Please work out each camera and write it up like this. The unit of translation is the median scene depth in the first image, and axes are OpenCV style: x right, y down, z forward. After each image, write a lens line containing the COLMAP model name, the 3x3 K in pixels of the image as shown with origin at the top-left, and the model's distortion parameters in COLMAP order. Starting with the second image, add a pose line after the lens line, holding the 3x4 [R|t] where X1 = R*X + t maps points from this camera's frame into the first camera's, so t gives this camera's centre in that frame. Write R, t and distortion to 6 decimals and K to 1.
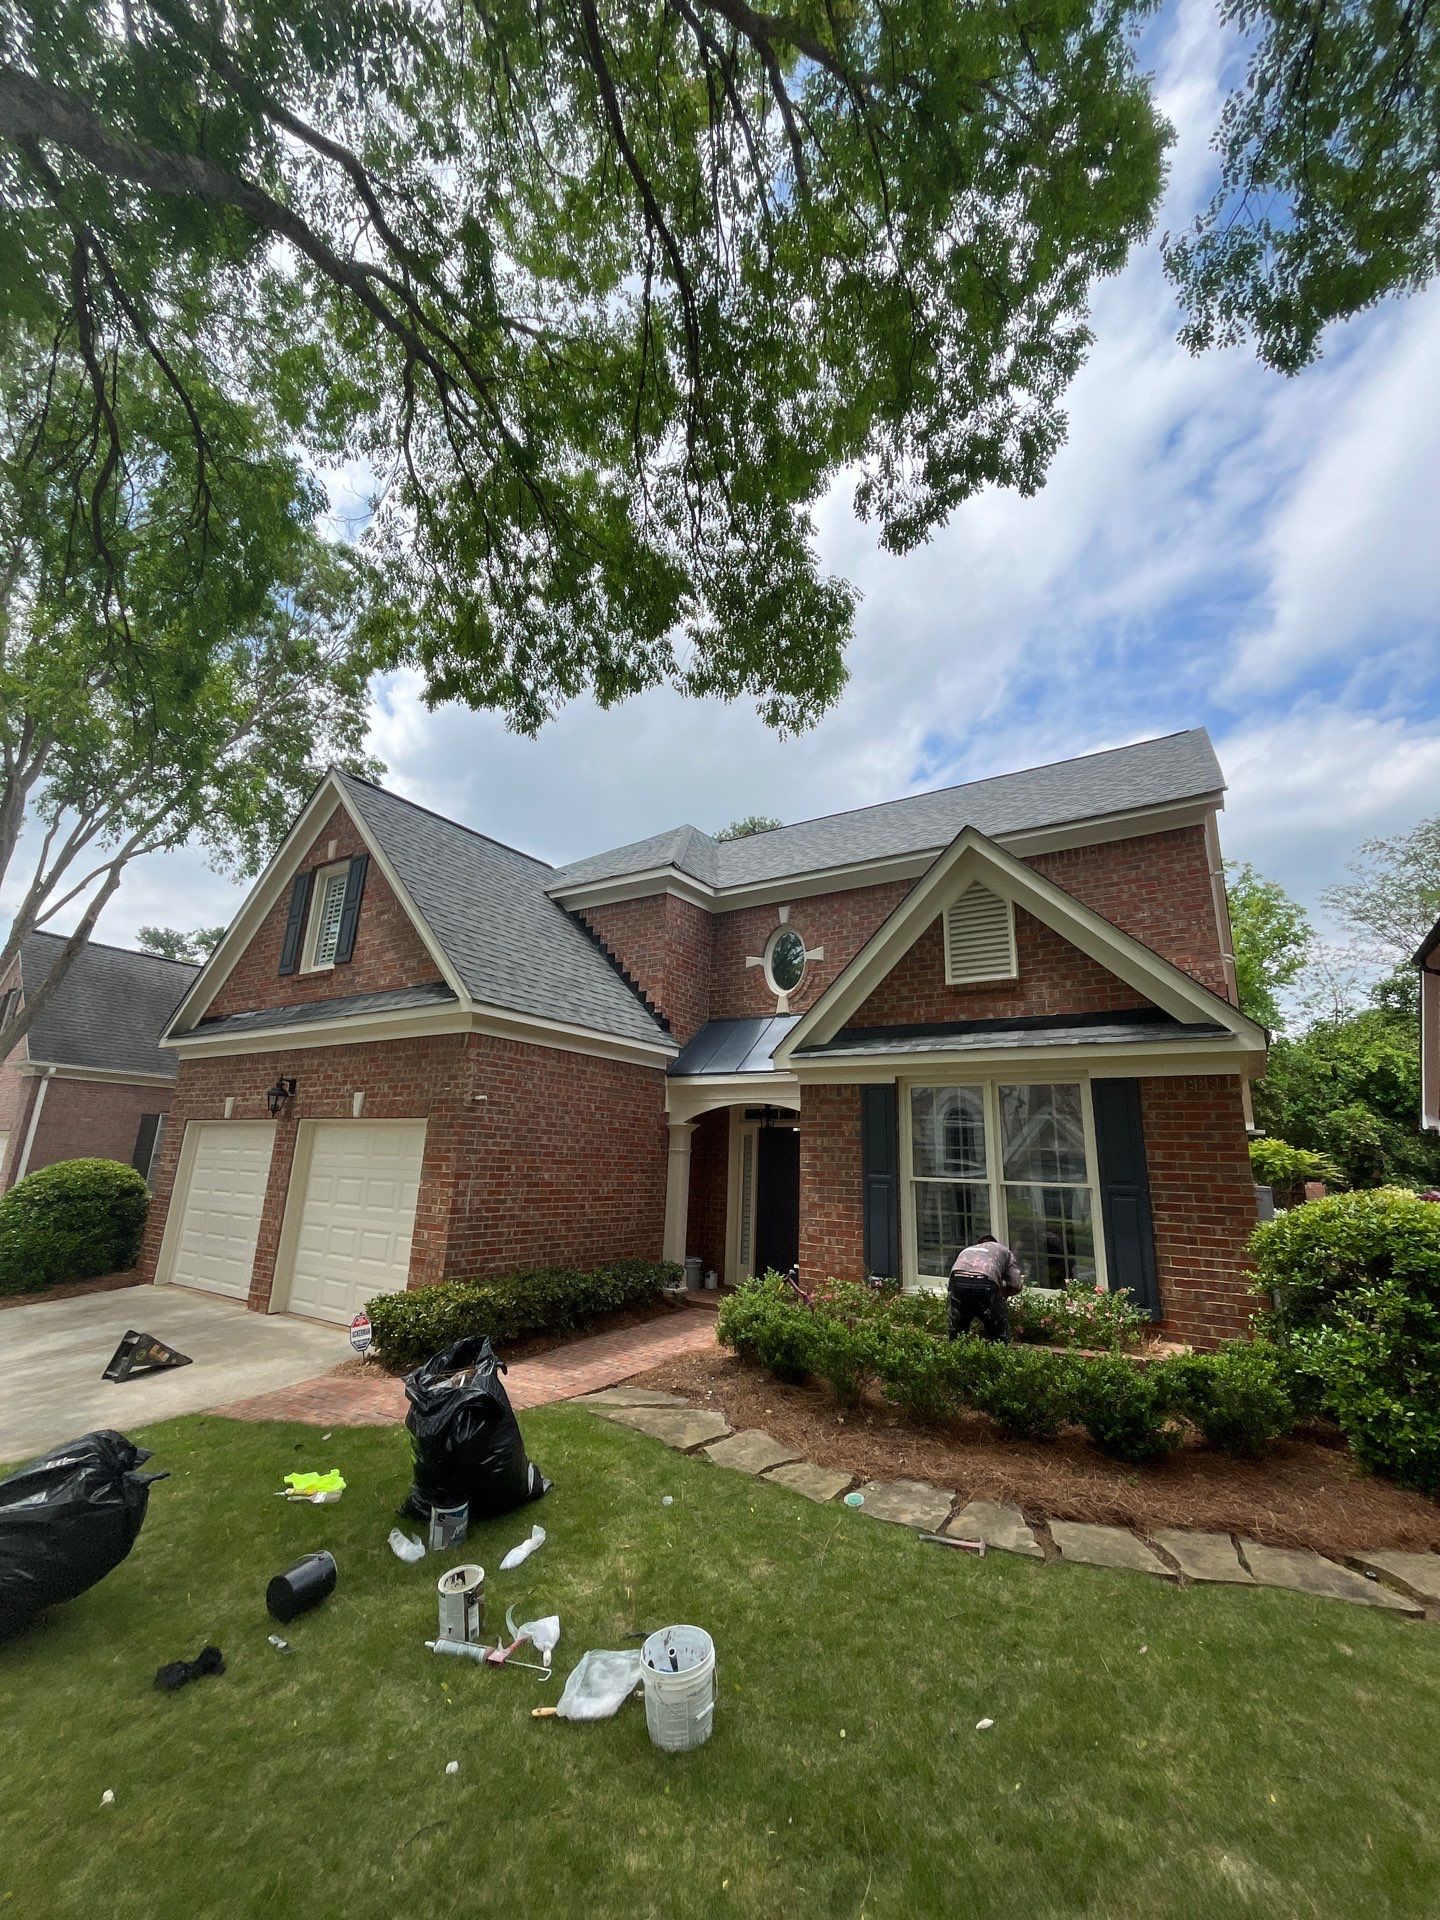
lens RADIAL K [[772.8, 0, 718.6], [0, 772.8, 961.8], [0, 0, 1]] dist [-0.000949, -0.000439]
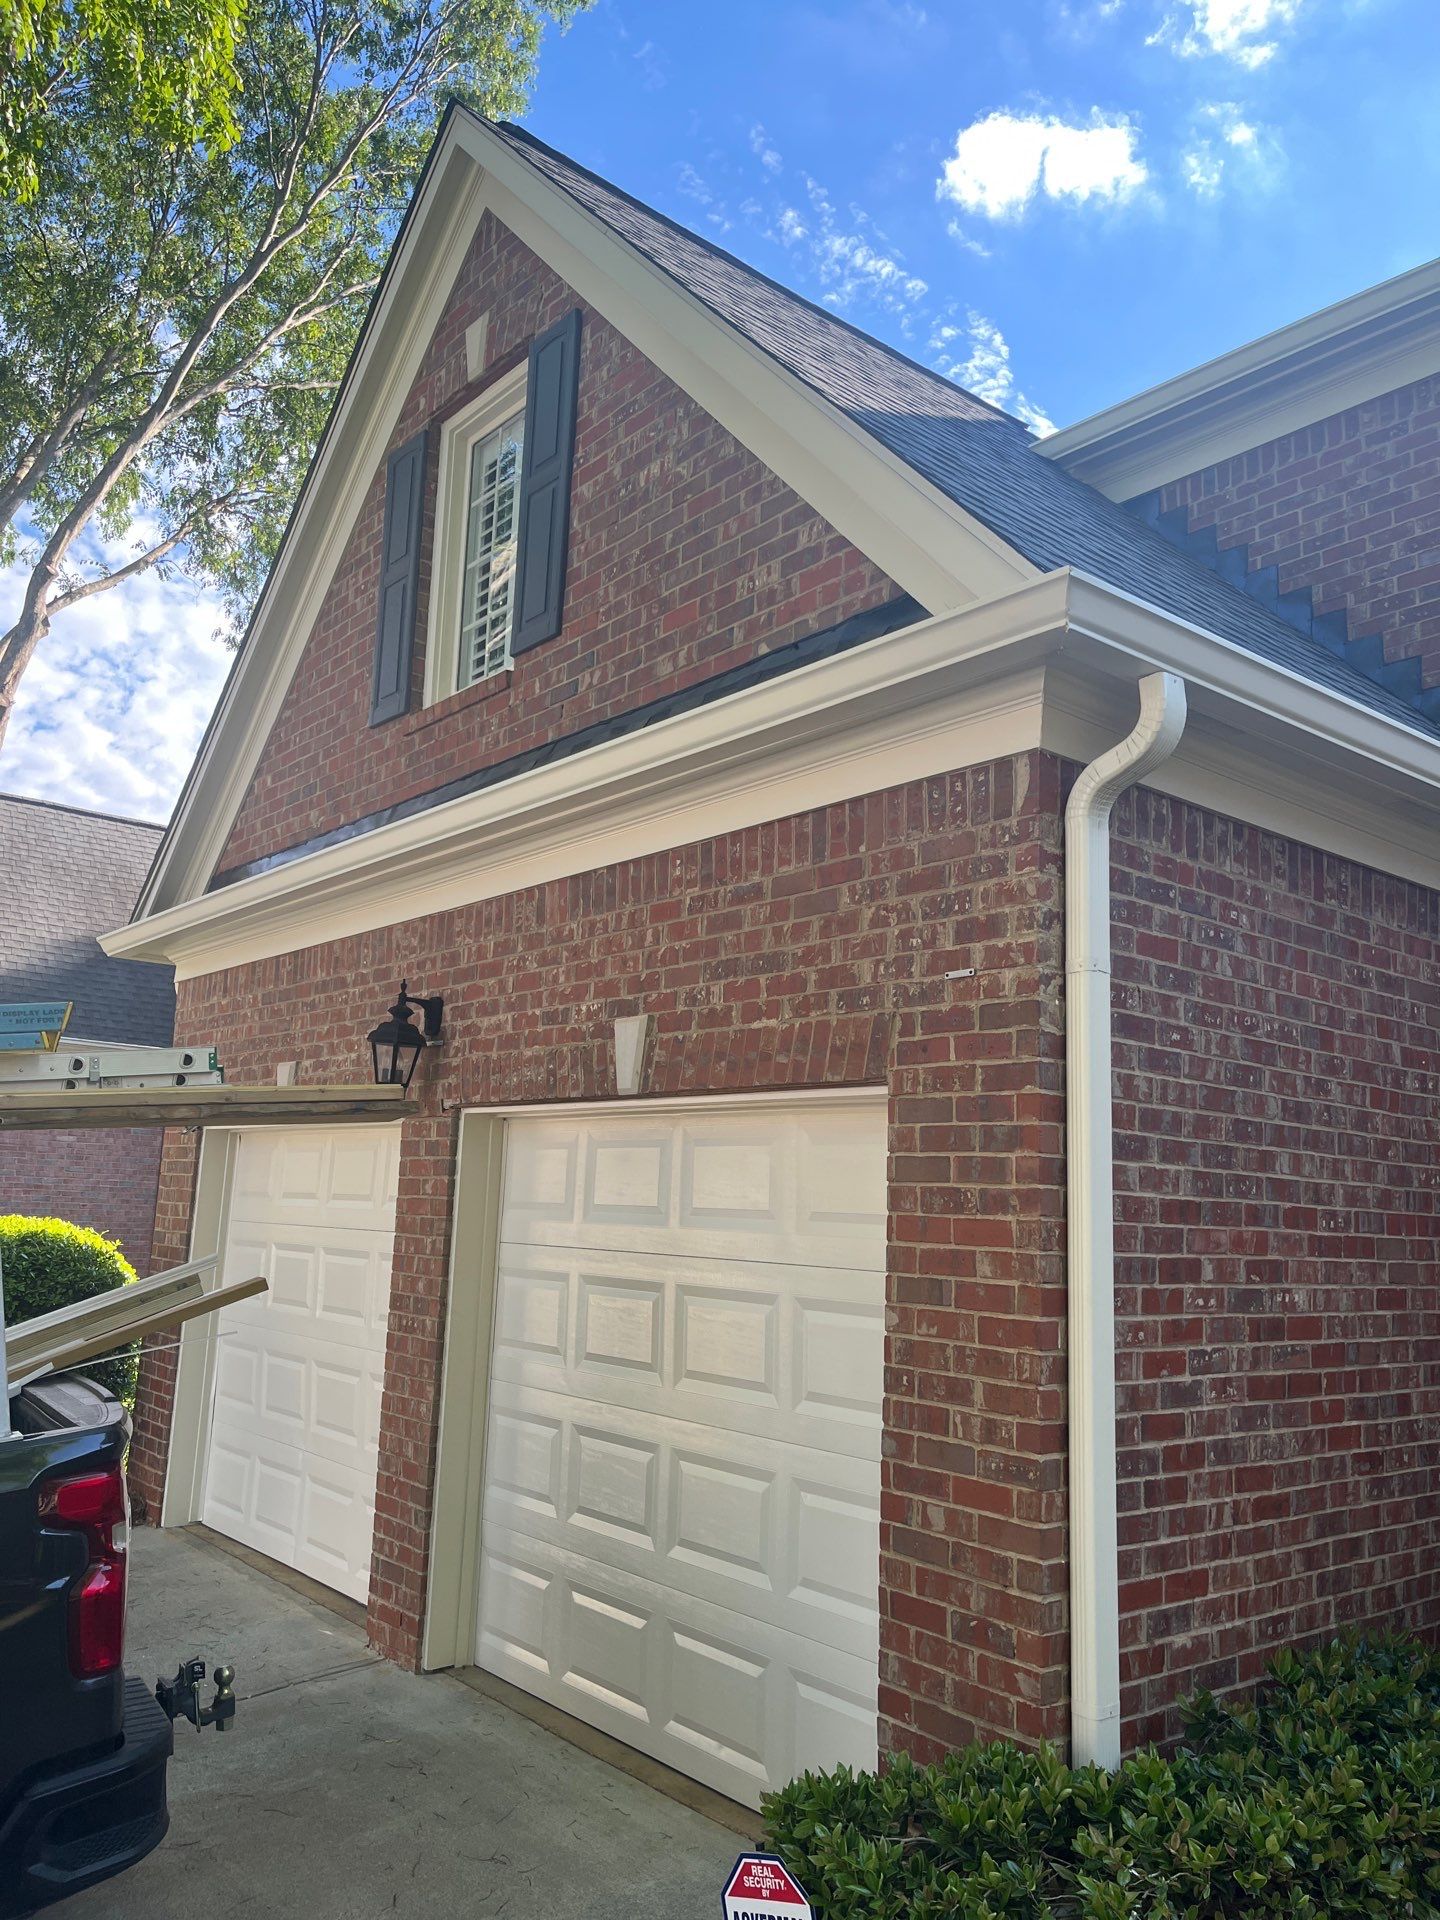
lens RADIAL K [[1459.6, 0, 698.3], [0, 1459.6, 961.2], [0, 0, 1]] dist [0.053410, -0.076955]
pose [[0.951394, -0.044919, -0.304683, -0.249073], [0.068708, 0.995330, 0.067804, 0.105142], [0.300215, -0.085443, 0.950037, 0.434535]]
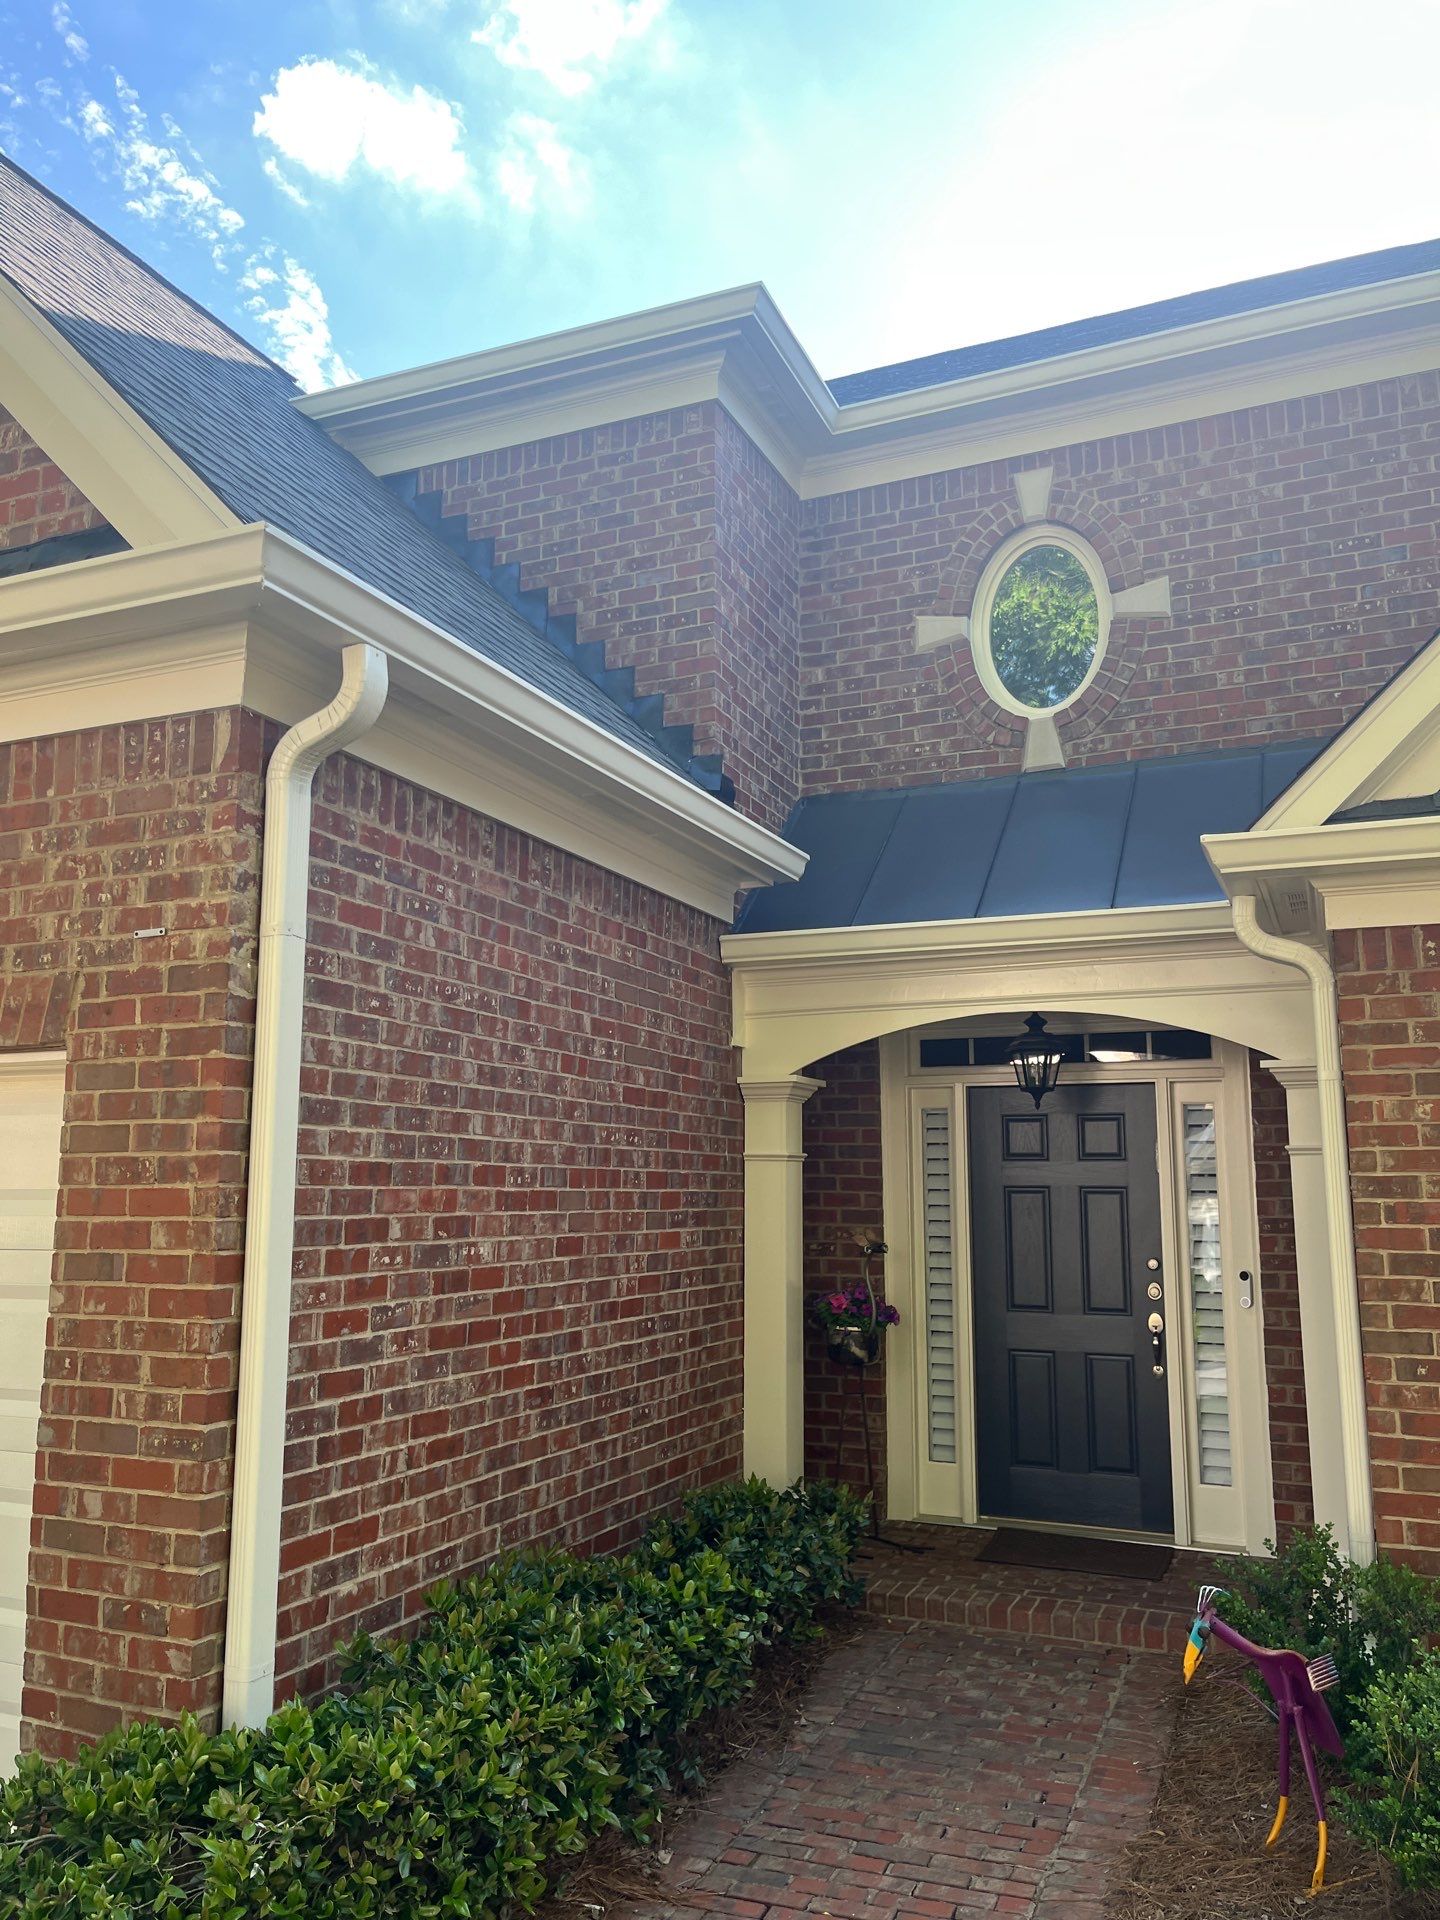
lens RADIAL K [[1459.6, 0, 701.7], [0, 1459.6, 966.8], [0, 0, 1]] dist [0.053410, -0.076955]
pose [[0.986735, -0.005221, 0.162254, -0.220465], [-0.011856, 0.994496, 0.104098, 0.108236], [-0.161904, -0.104641, 0.981243, 0.436803]]
